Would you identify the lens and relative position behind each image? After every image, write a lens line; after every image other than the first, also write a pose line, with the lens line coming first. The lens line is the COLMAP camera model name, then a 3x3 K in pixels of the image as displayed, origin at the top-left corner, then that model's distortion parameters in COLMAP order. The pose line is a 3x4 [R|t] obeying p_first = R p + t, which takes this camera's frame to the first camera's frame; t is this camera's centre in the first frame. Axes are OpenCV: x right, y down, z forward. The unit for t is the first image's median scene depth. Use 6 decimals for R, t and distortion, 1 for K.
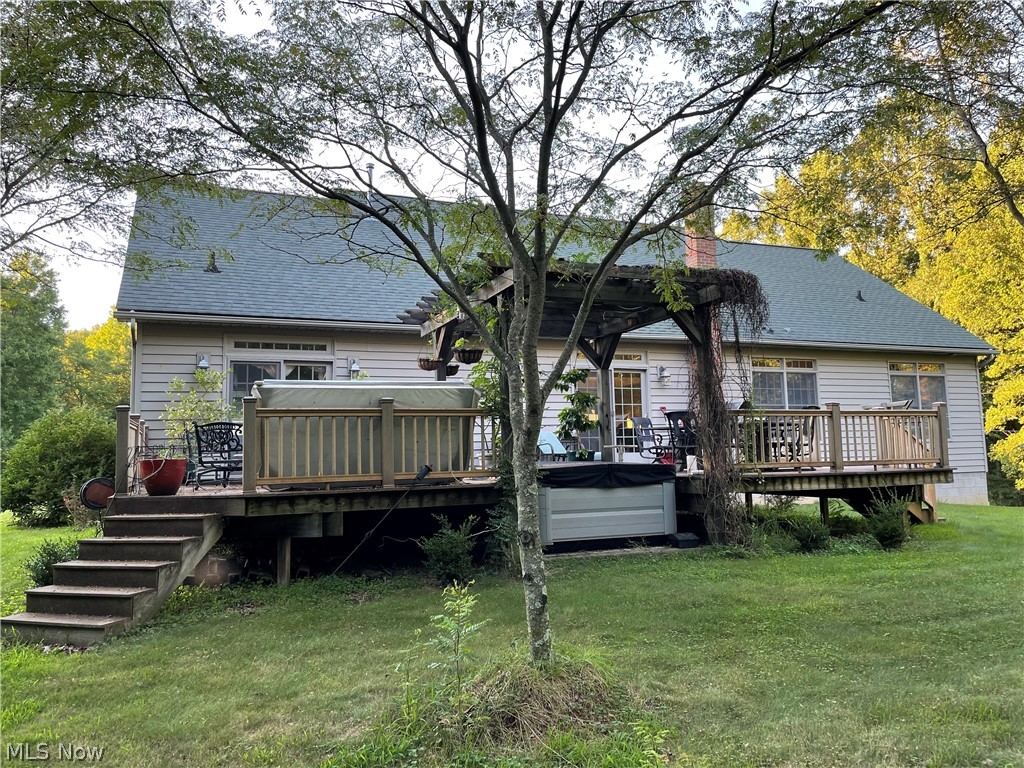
lens RADIAL K [[764.0, 0, 513.1], [0, 764.0, 386.8], [0, 0, 1]] dist [-0.029024, -0.002050]
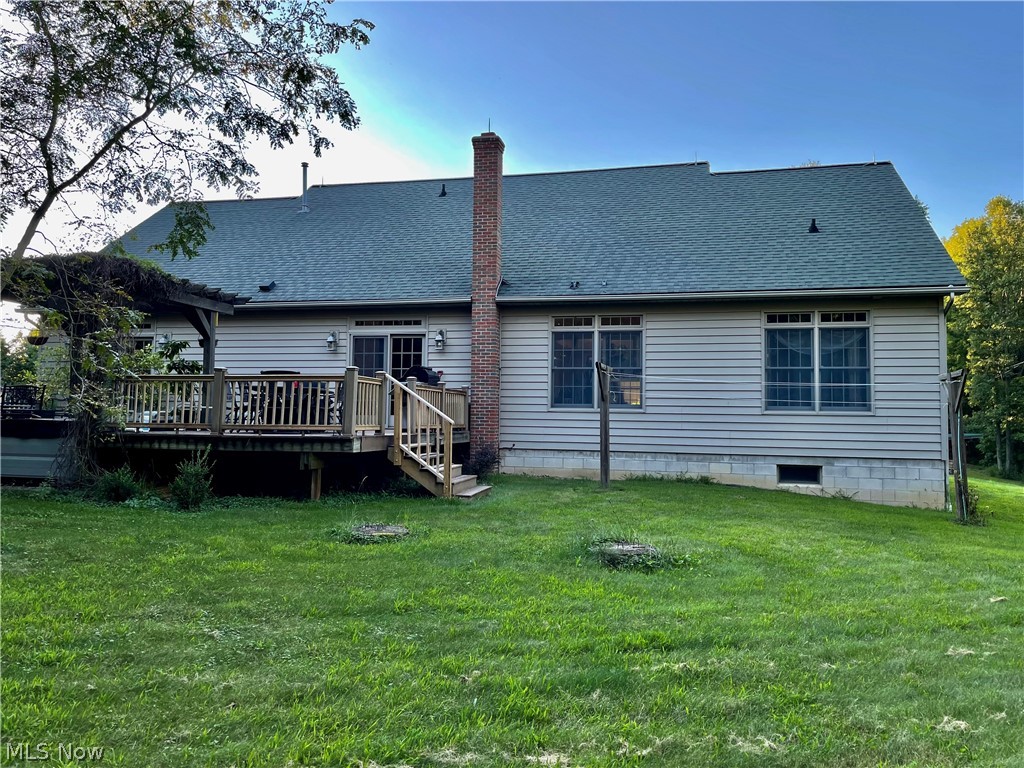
lens RADIAL K [[764.0, 0, 513.3], [0, 764.0, 380.7], [0, 0, 1]] dist [-0.029024, -0.002050]
pose [[0.833247, -0.003418, -0.552890, 0.649941], [0.021534, 0.999423, 0.026276, 0.010505], [0.552481, -0.033801, 0.832840, 0.183458]]
